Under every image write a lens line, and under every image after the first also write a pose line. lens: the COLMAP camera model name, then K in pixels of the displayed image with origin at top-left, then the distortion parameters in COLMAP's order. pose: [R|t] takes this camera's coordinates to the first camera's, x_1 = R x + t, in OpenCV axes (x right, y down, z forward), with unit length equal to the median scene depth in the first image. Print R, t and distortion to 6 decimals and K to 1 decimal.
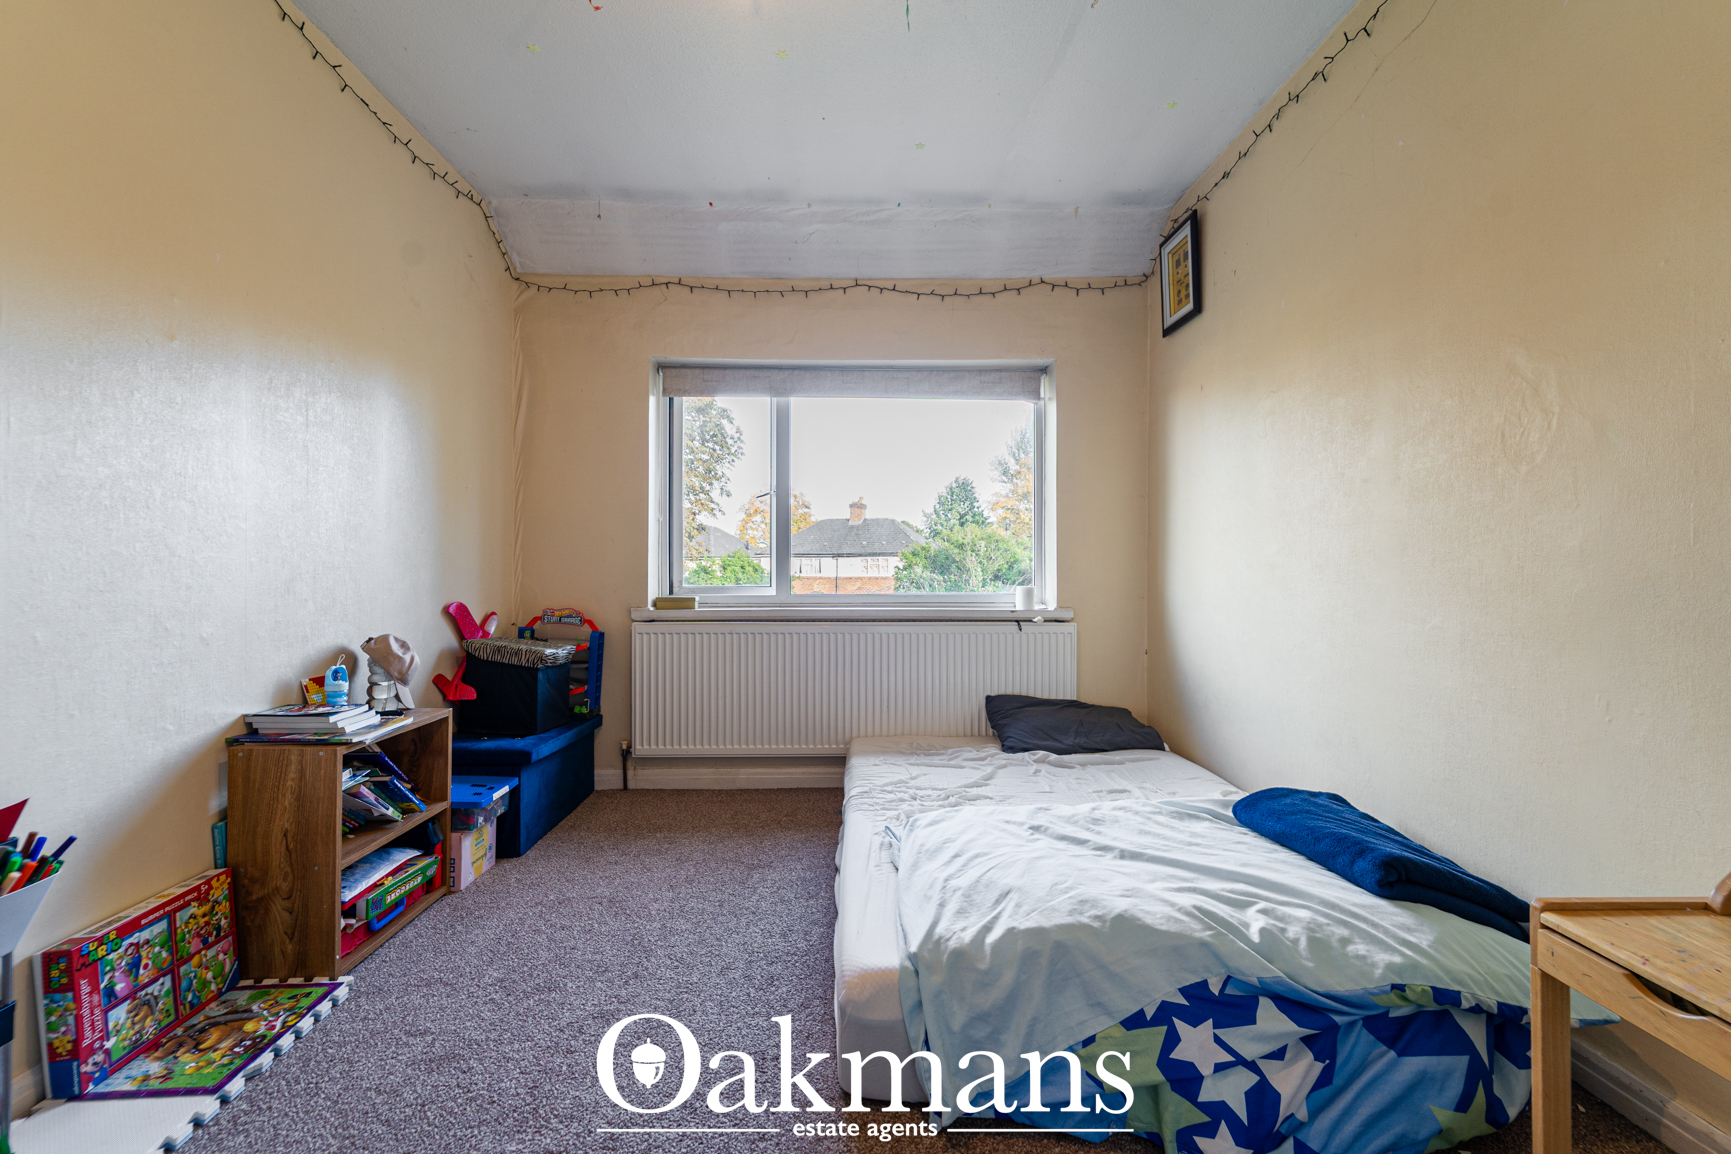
lens RADIAL K [[707.1, 0, 871.8], [0, 707.1, 572.6], [0, 0, 1]] dist [0.006474, -0.004584]
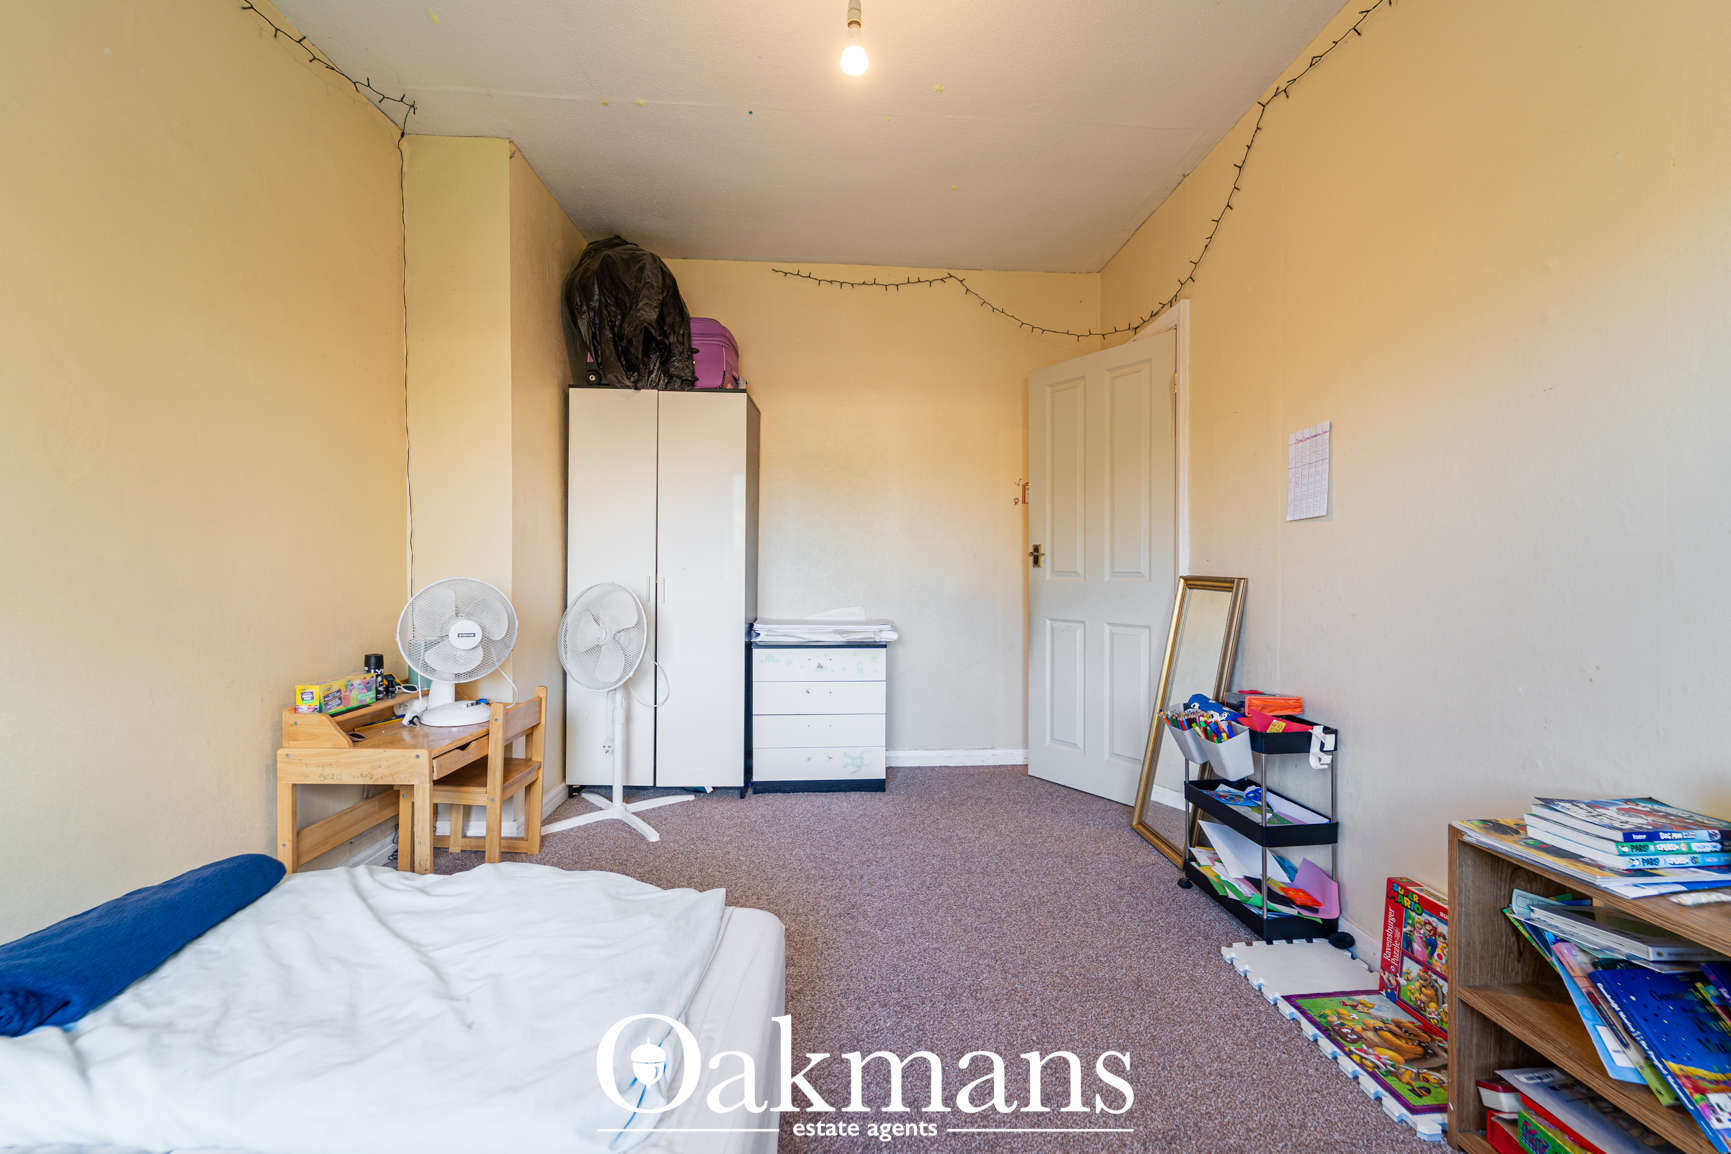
lens RADIAL K [[702.5, 0, 876.1], [0, 702.5, 573.5], [0, 0, 1]] dist [0.006173, -0.003923]
pose [[-0.999747, -0.001050, -0.022467, -0.117322], [-0.001234, 0.999966, 0.008166, -0.016434], [0.022457, 0.008191, -0.999714, 1.470469]]
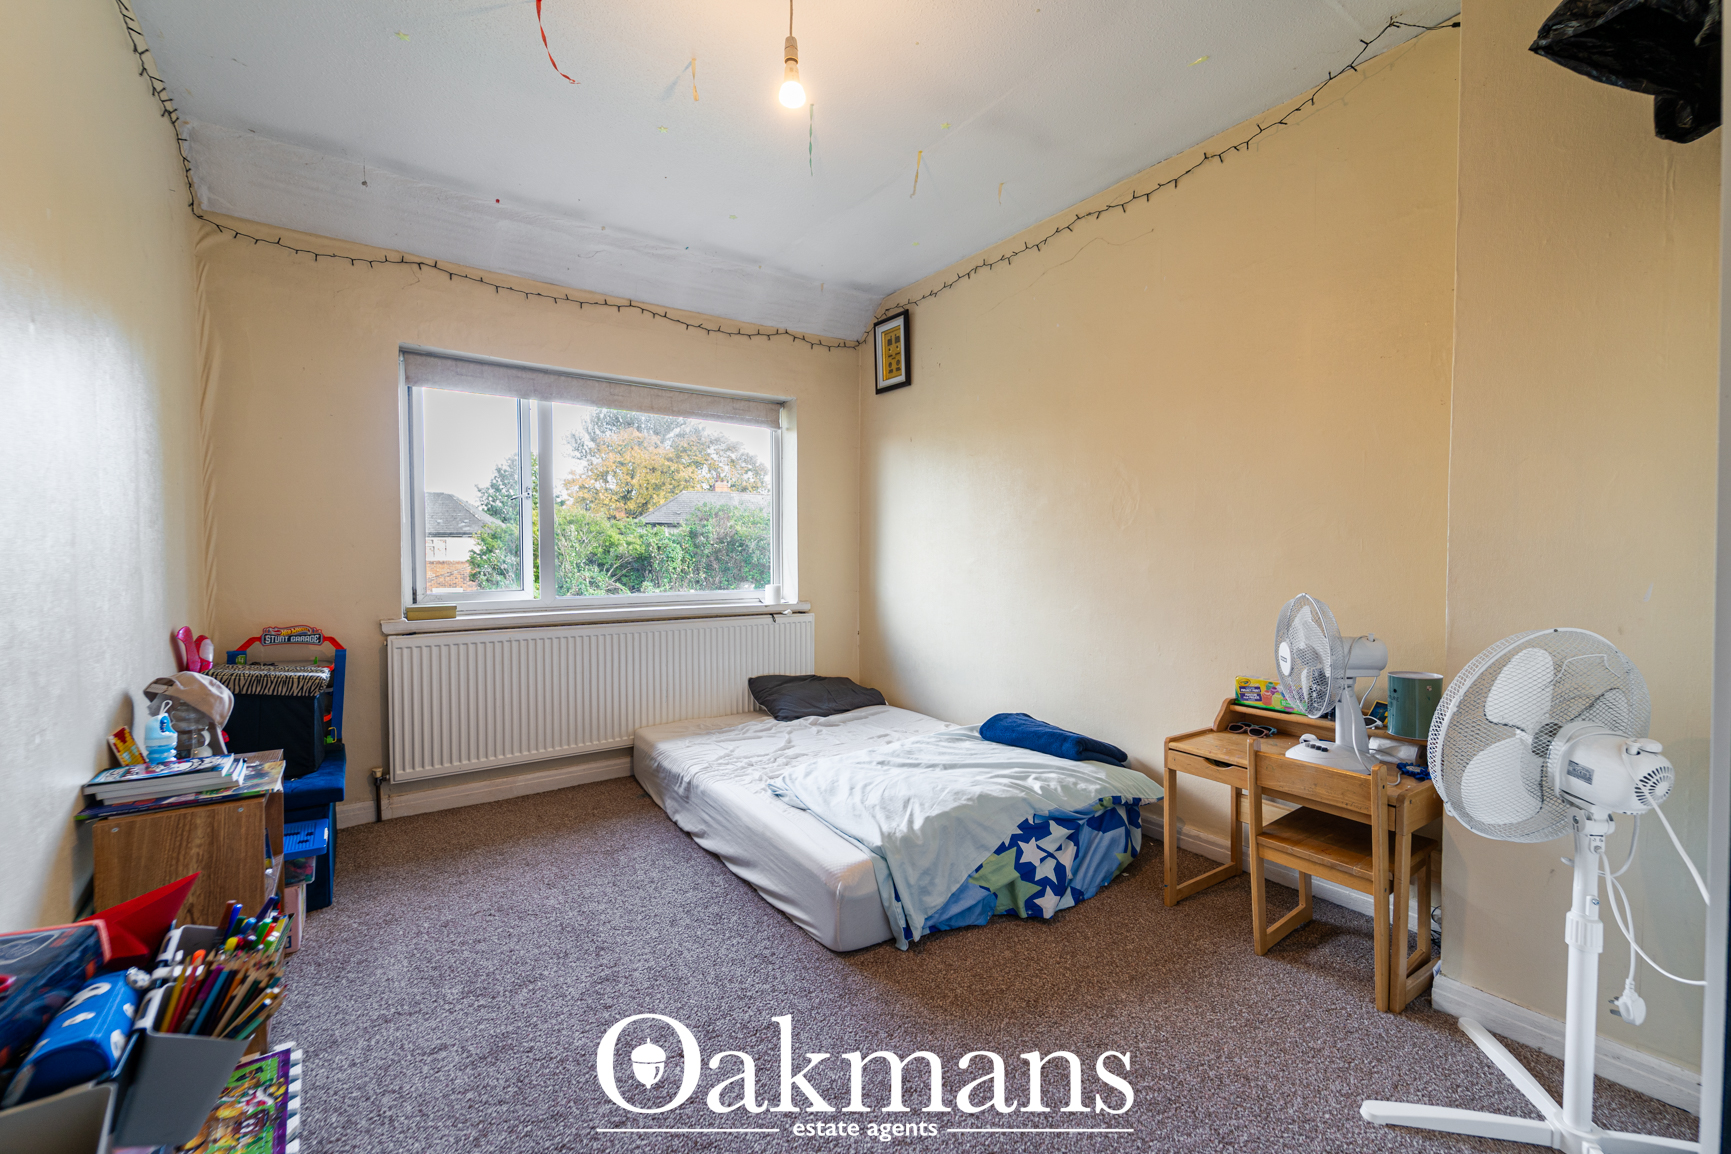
lens RADIAL K [[702.5, 0, 876.1], [0, 702.5, 573.5], [0, 0, 1]] dist [0.006173, -0.003923]
pose [[0.828807, -0.016580, 0.559289, -0.515767], [0.000701, 0.999591, 0.028594, -0.056720], [-0.559534, -0.023307, 0.828479, -0.148569]]
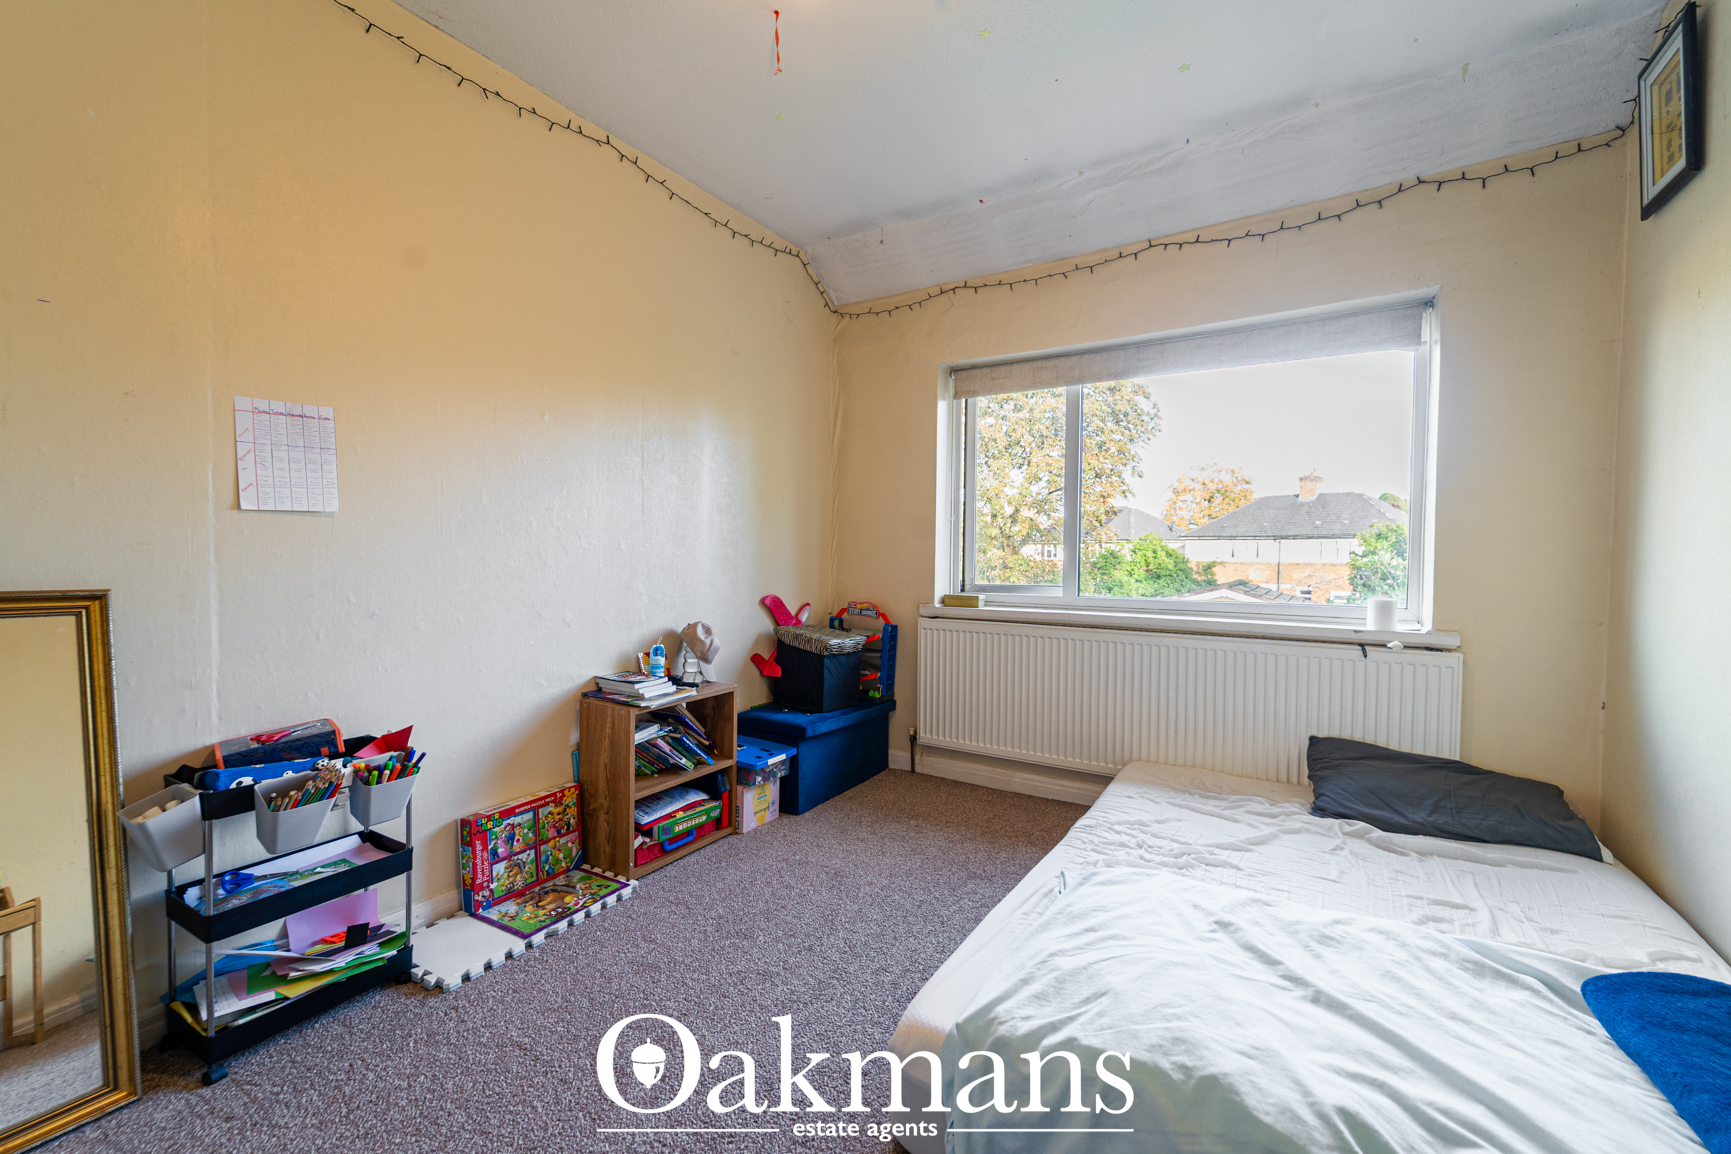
lens RADIAL K [[702.5, 0, 876.1], [0, 702.5, 573.5], [0, 0, 1]] dist [0.006173, -0.003923]
pose [[0.834759, 0.022696, -0.550148, 0.301647], [-0.007756, 0.999536, 0.029466, -0.042984], [0.550562, -0.020330, 0.834547, 0.133257]]
